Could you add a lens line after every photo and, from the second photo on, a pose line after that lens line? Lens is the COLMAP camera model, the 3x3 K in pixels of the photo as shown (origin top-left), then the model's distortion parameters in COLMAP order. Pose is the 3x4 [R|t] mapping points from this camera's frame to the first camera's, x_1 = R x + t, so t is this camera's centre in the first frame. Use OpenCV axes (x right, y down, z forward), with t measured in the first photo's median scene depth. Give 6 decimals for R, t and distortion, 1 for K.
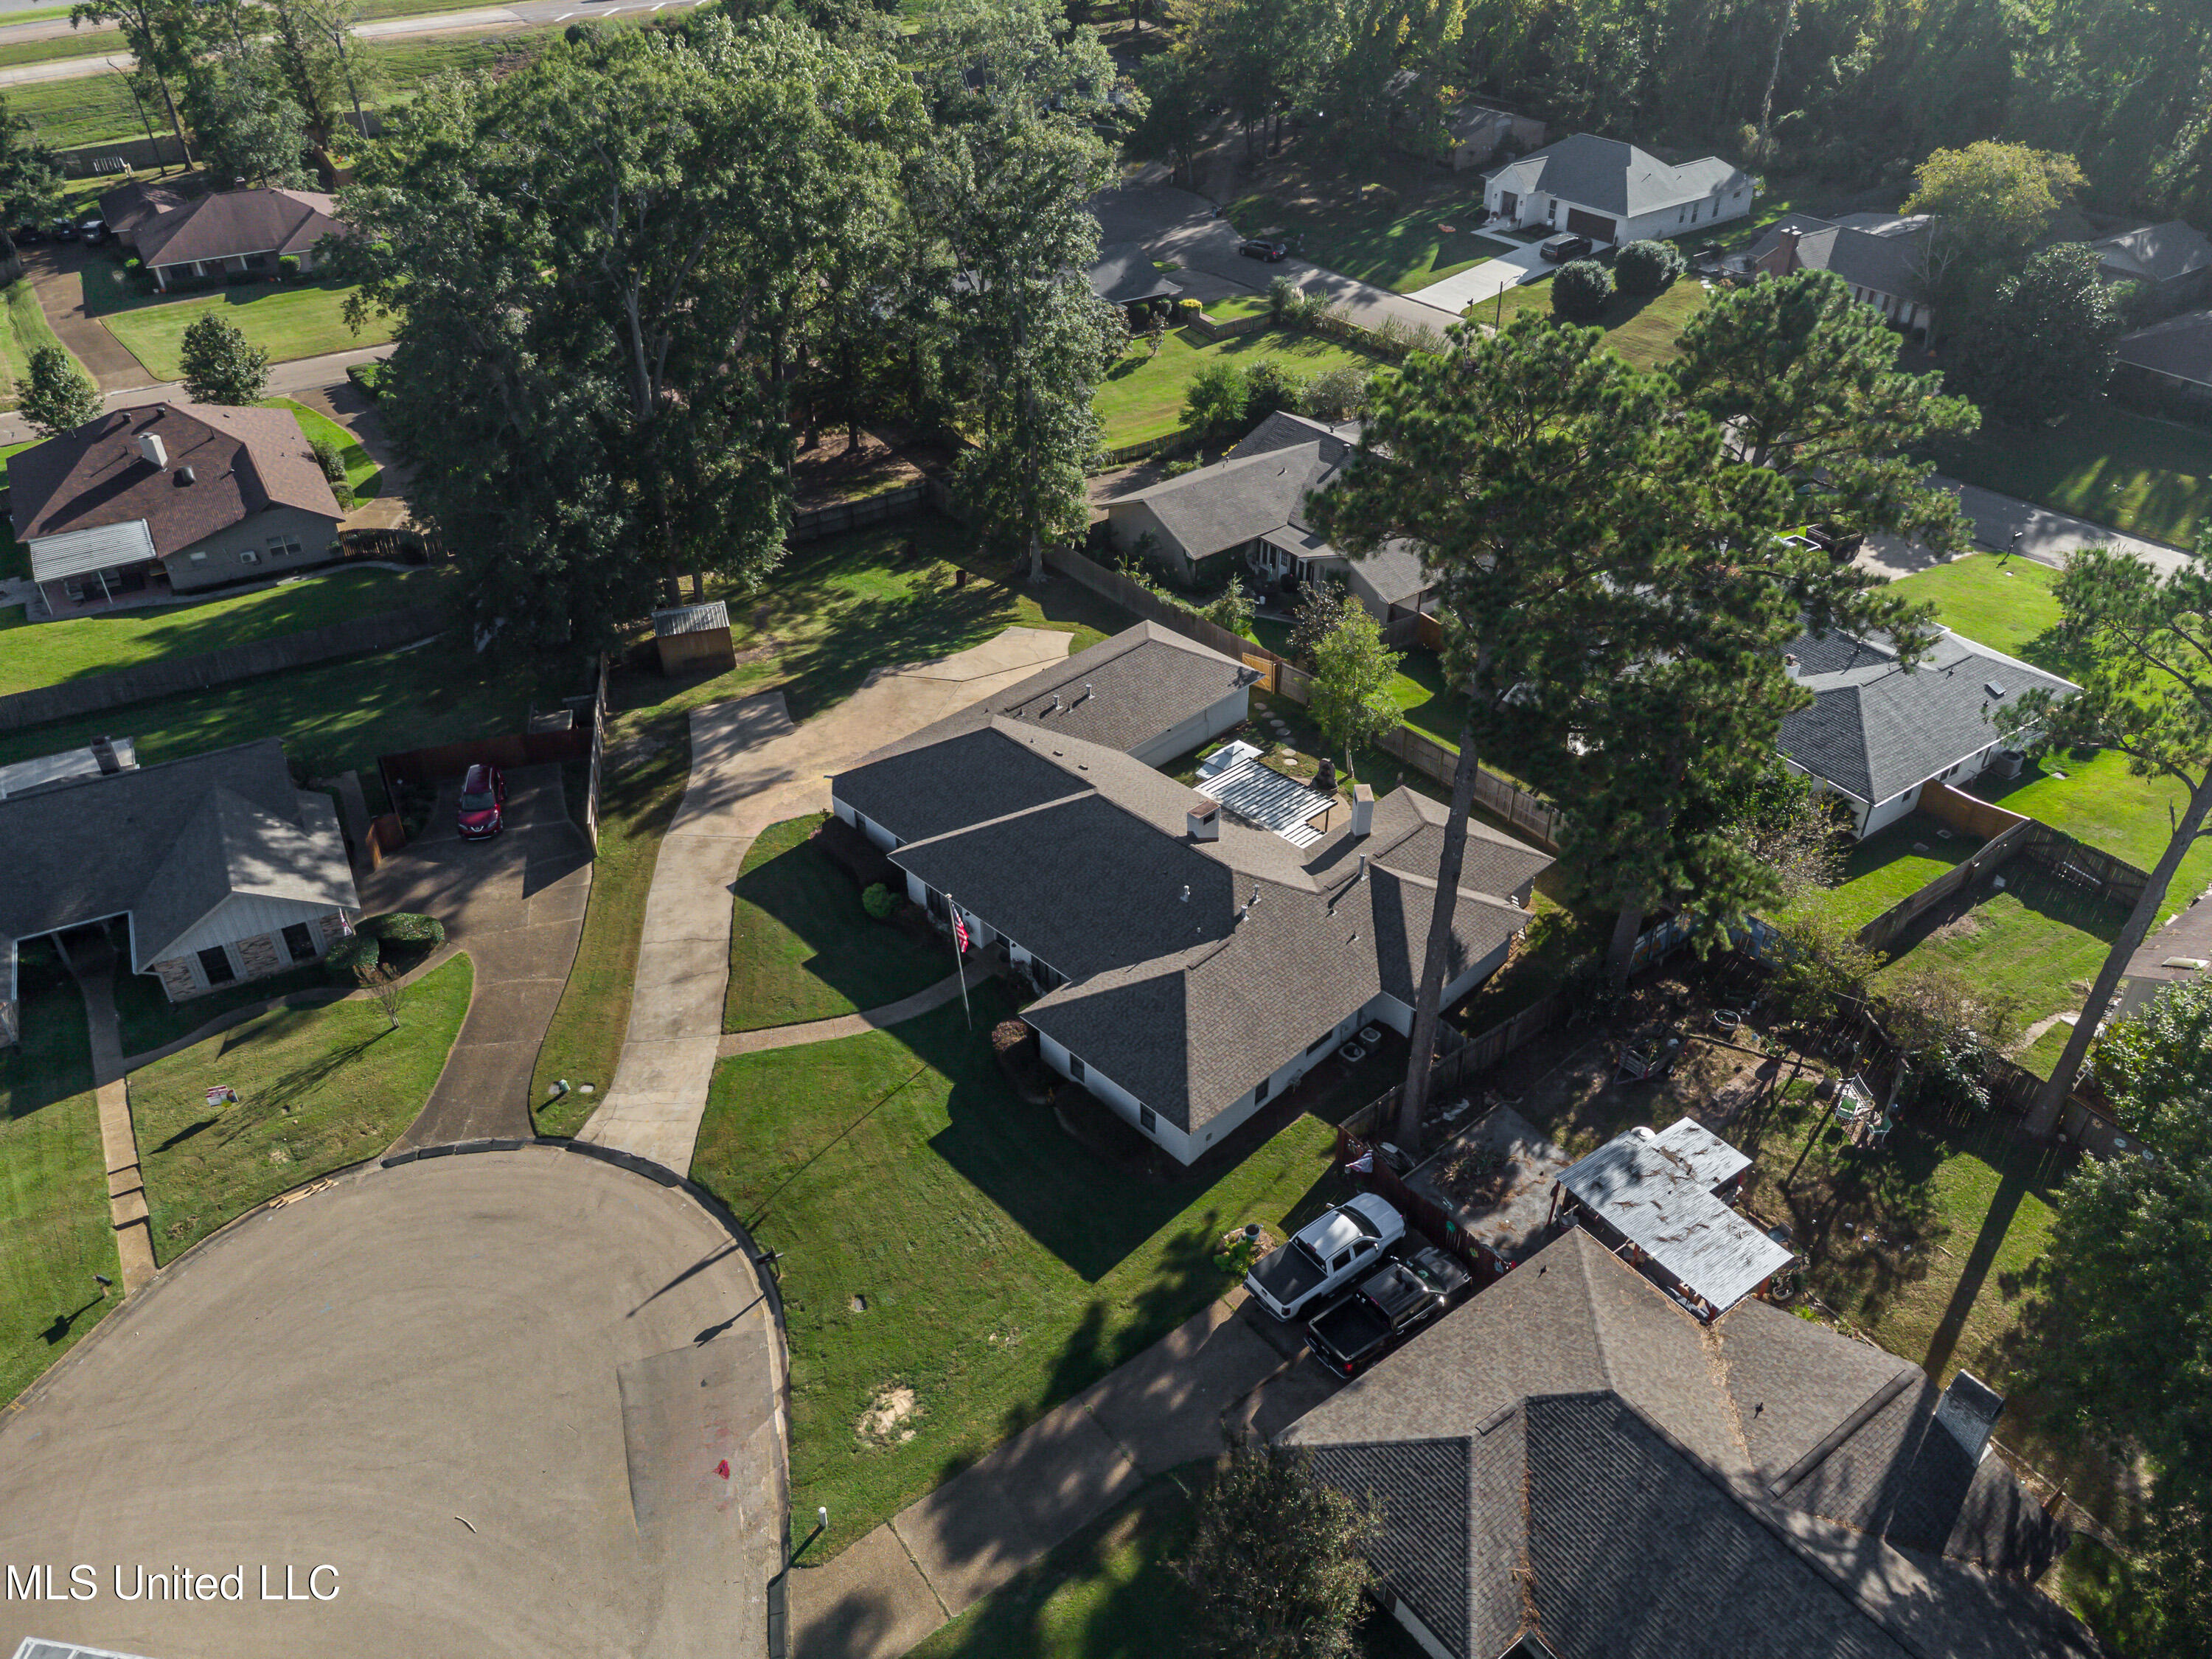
lens RADIAL K [[1665.7, 0, 1107.5], [0, 1665.7, 825.9], [0, 0, 1]] dist [0.008803, 0.005939]
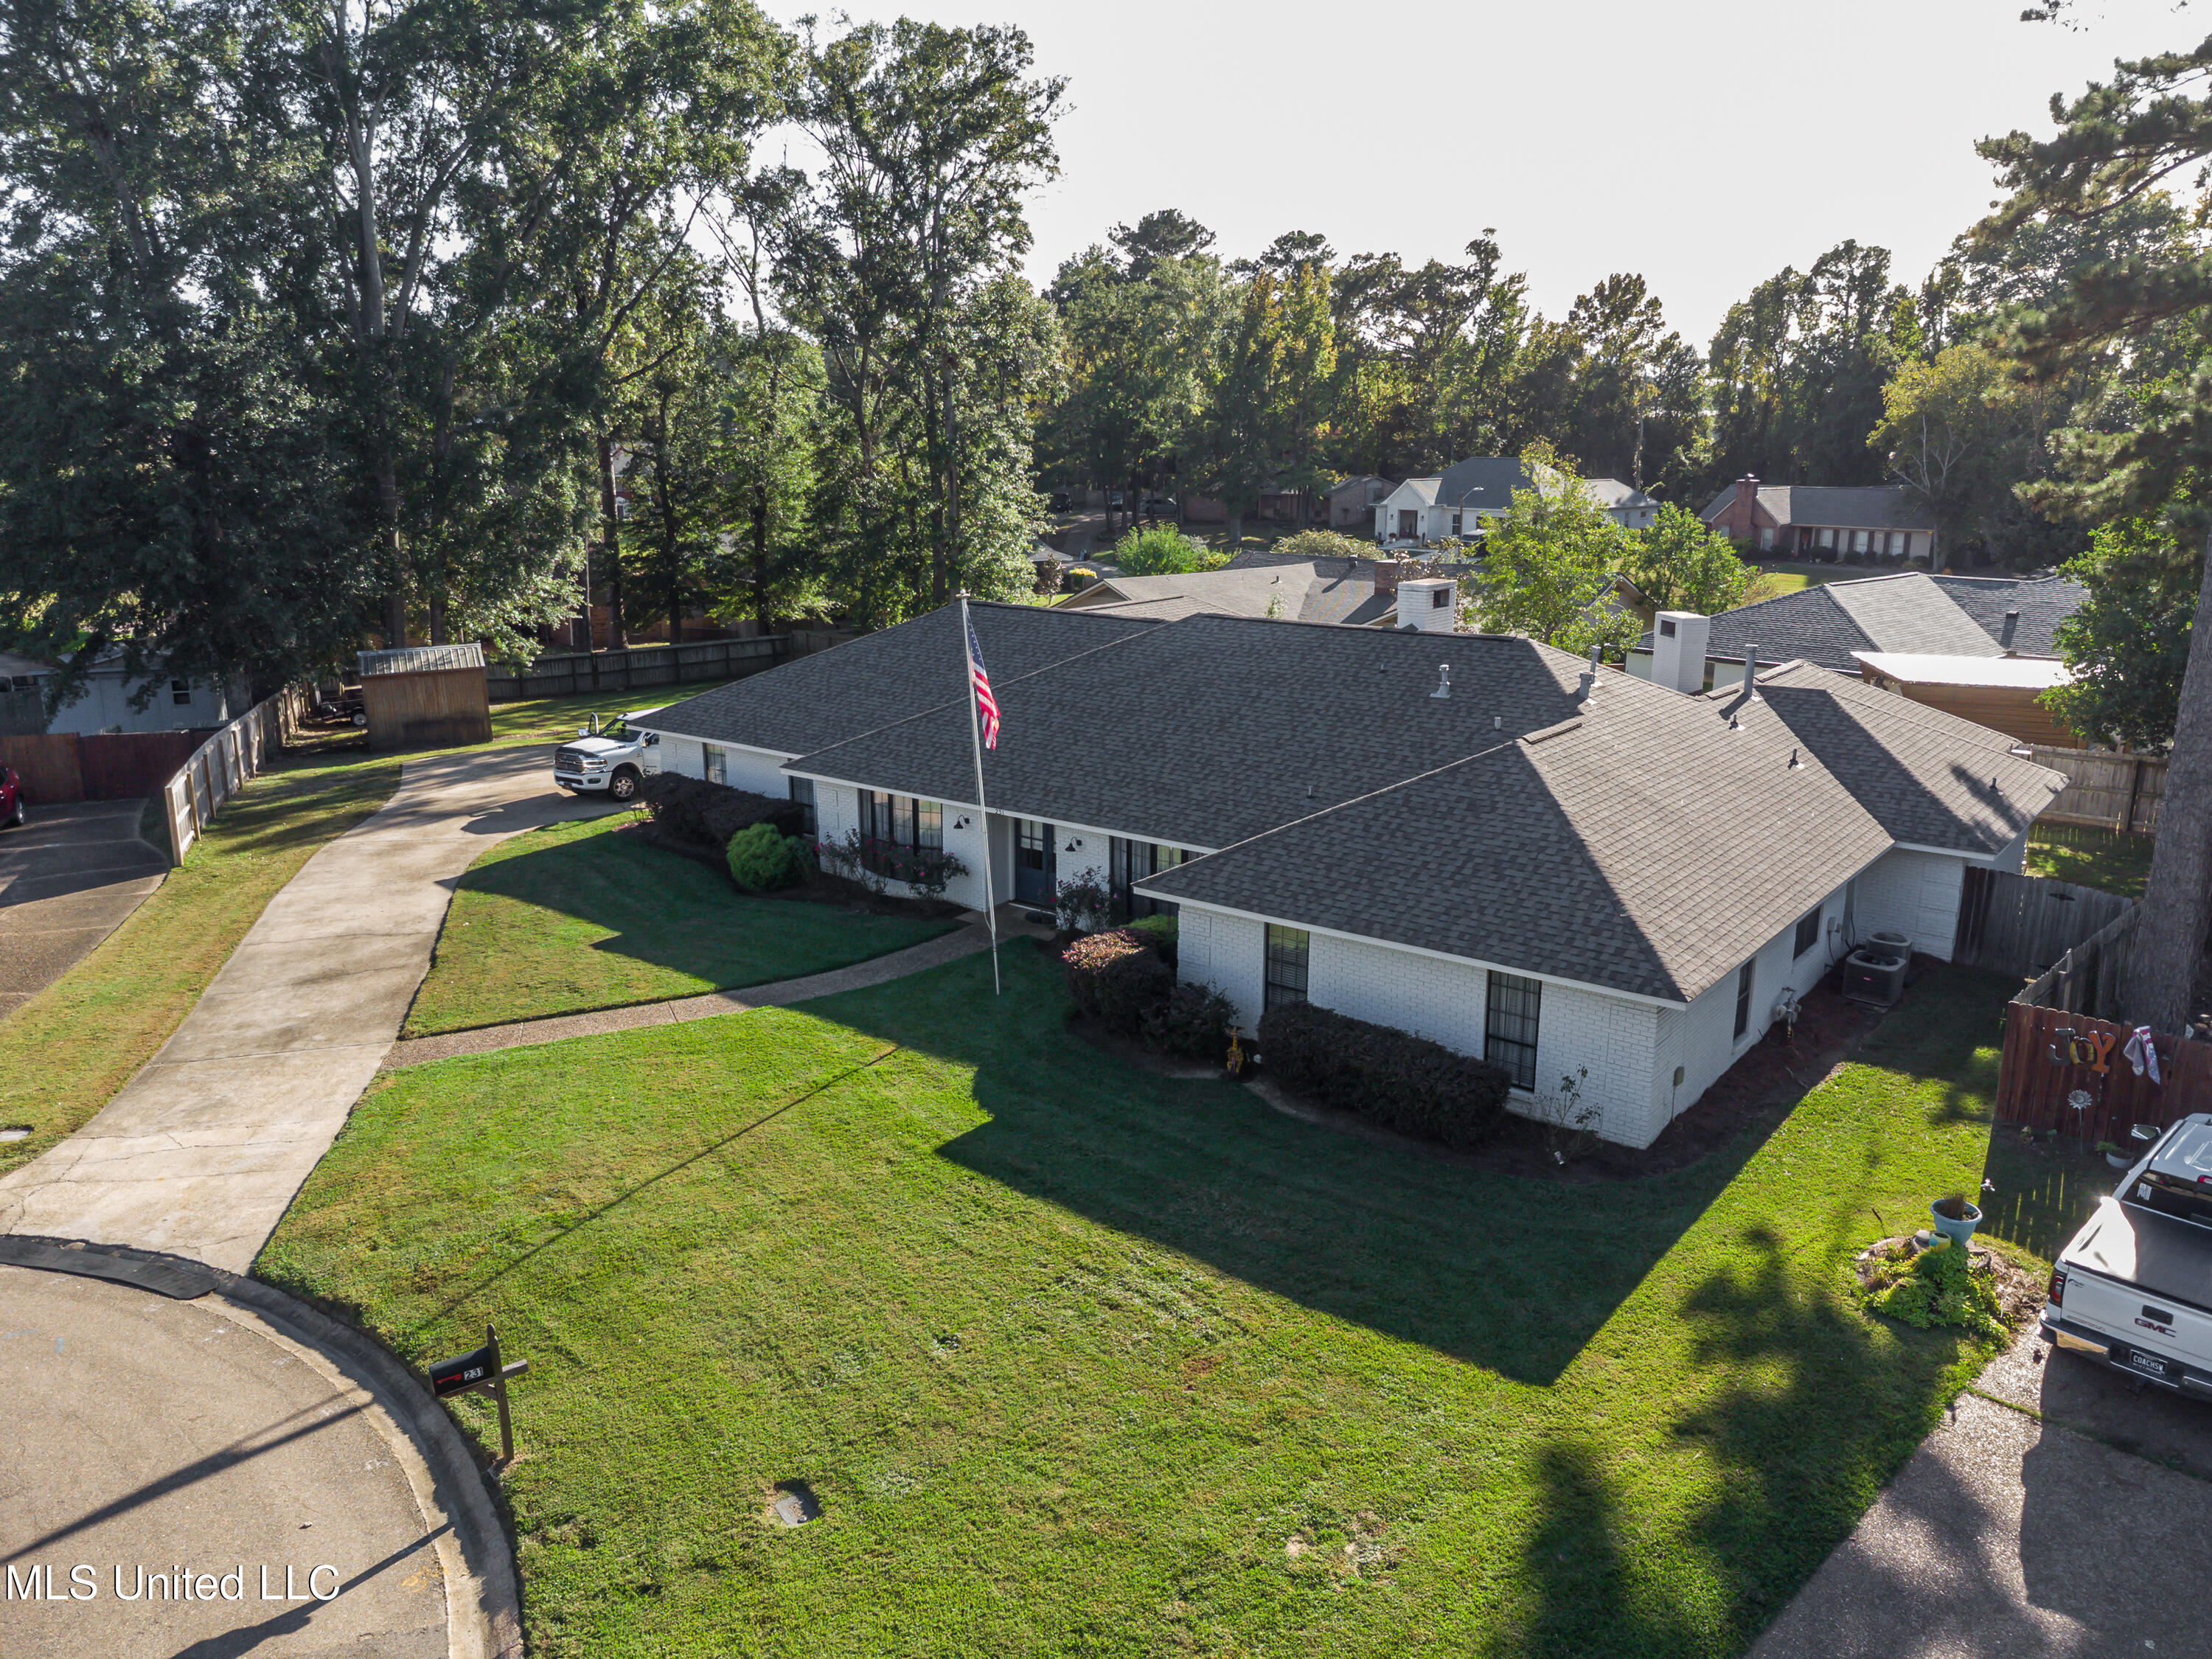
lens RADIAL K [[1665.7, 0, 1110.9], [0, 1665.7, 835.0], [0, 0, 1]] dist [0.008803, 0.005939]
pose [[0.990476, -0.017098, 0.136623, -0.119362], [0.065557, 0.931134, -0.358735, 0.259483], [-0.121081, 0.364275, 0.923387, 0.620374]]
